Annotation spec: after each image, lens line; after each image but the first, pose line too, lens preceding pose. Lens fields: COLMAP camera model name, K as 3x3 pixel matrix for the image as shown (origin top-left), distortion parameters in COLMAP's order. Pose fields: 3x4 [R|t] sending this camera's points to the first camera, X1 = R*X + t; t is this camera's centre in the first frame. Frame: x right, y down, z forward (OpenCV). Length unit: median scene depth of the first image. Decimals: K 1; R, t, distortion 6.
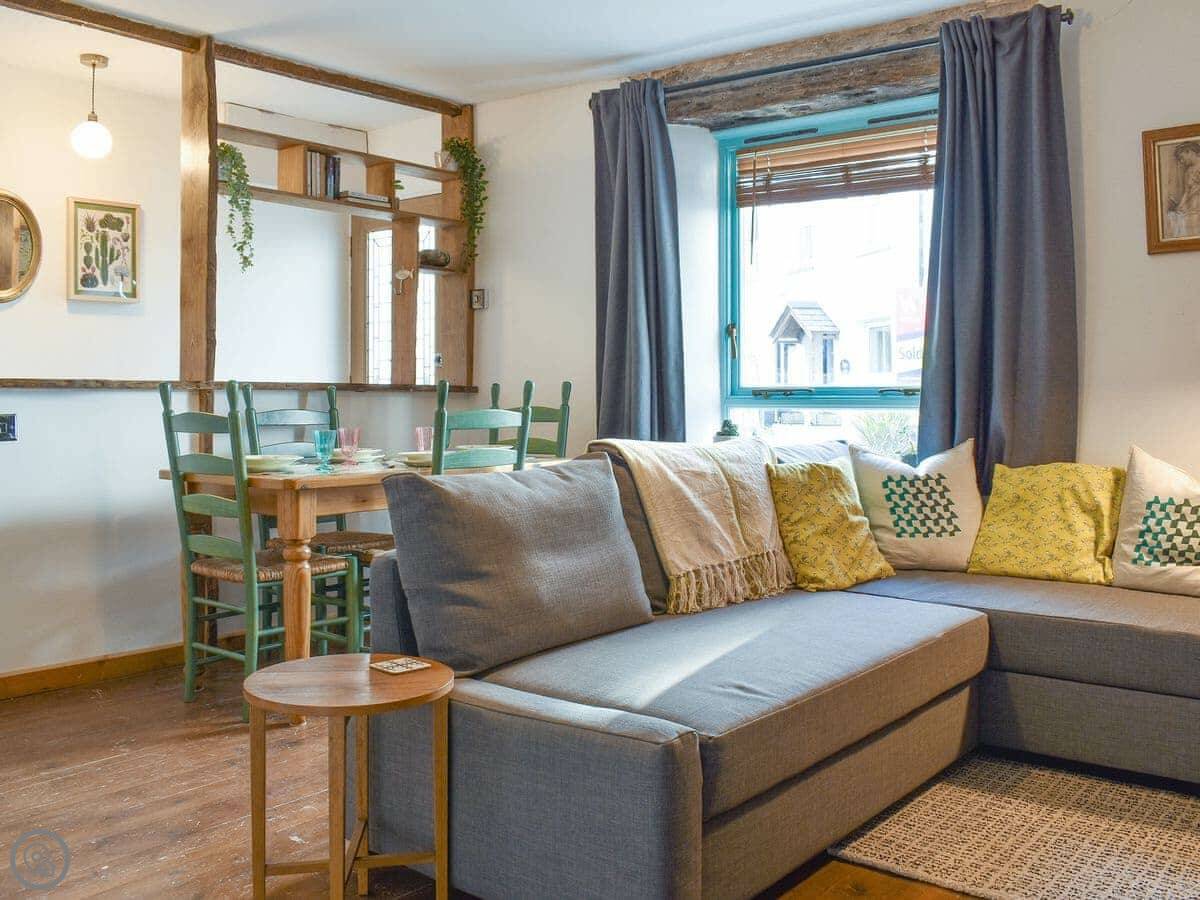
lens RADIAL K [[1105.7, 0, 548.1], [0, 1105.7, 380.8], [0, 0, 1]] dist [-0.060969, 0.010544]
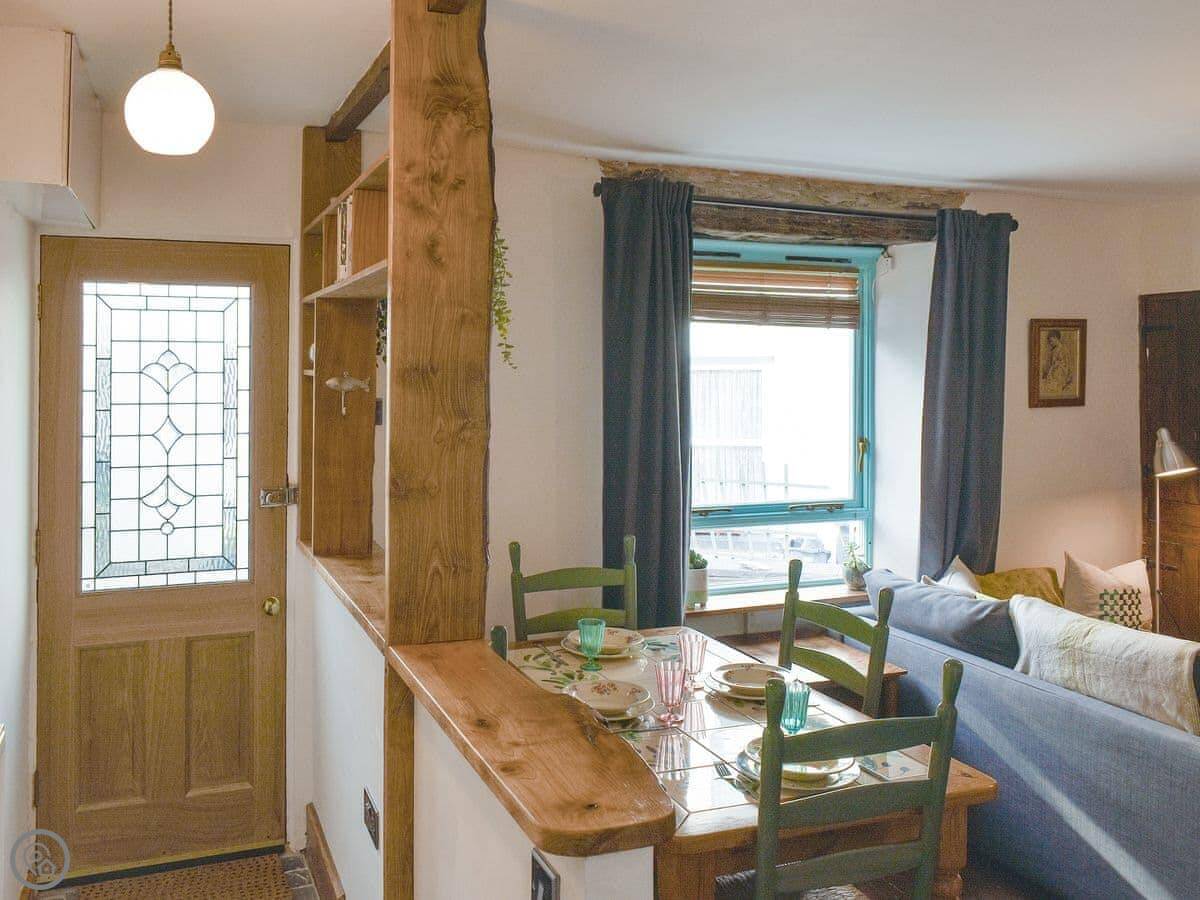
lens RADIAL K [[1070.5, 0, 567.7], [0, 1070.5, 359.7], [0, 0, 1]] dist [-0.043167, 0.049184]
pose [[0.476633, 0.006075, 0.879081, -0.735165], [-0.019492, 0.999803, 0.003659, -0.136920], [-0.878886, -0.018879, 0.476658, 0.691286]]
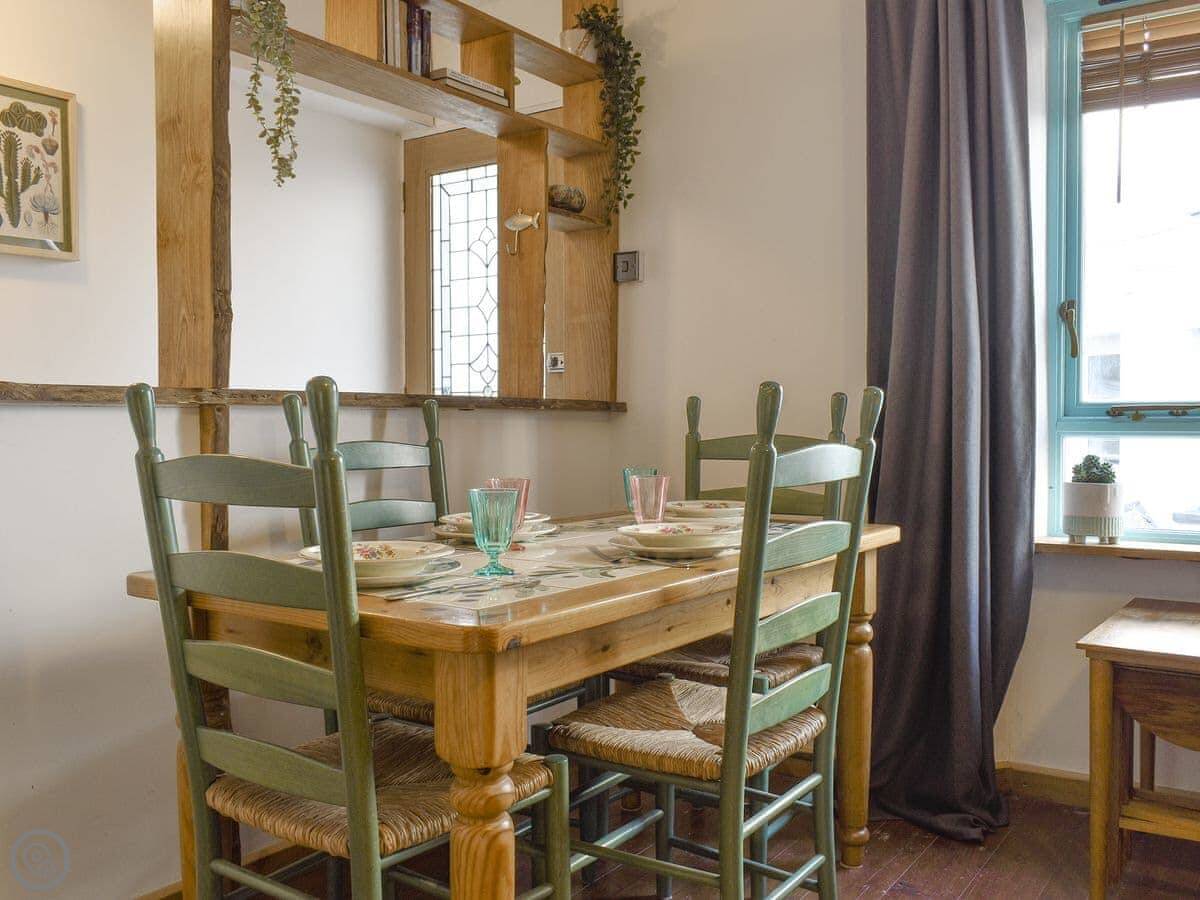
lens RADIAL K [[1070.5, 0, 601.3], [0, 1070.5, 448.4], [0, 0, 1]] dist [-0.043167, 0.049184]
pose [[0.995417, -0.005097, 0.095496, -0.168773], [0.001036, 0.999095, 0.042532, 0.006902], [-0.095627, -0.042238, 0.994521, 0.457668]]
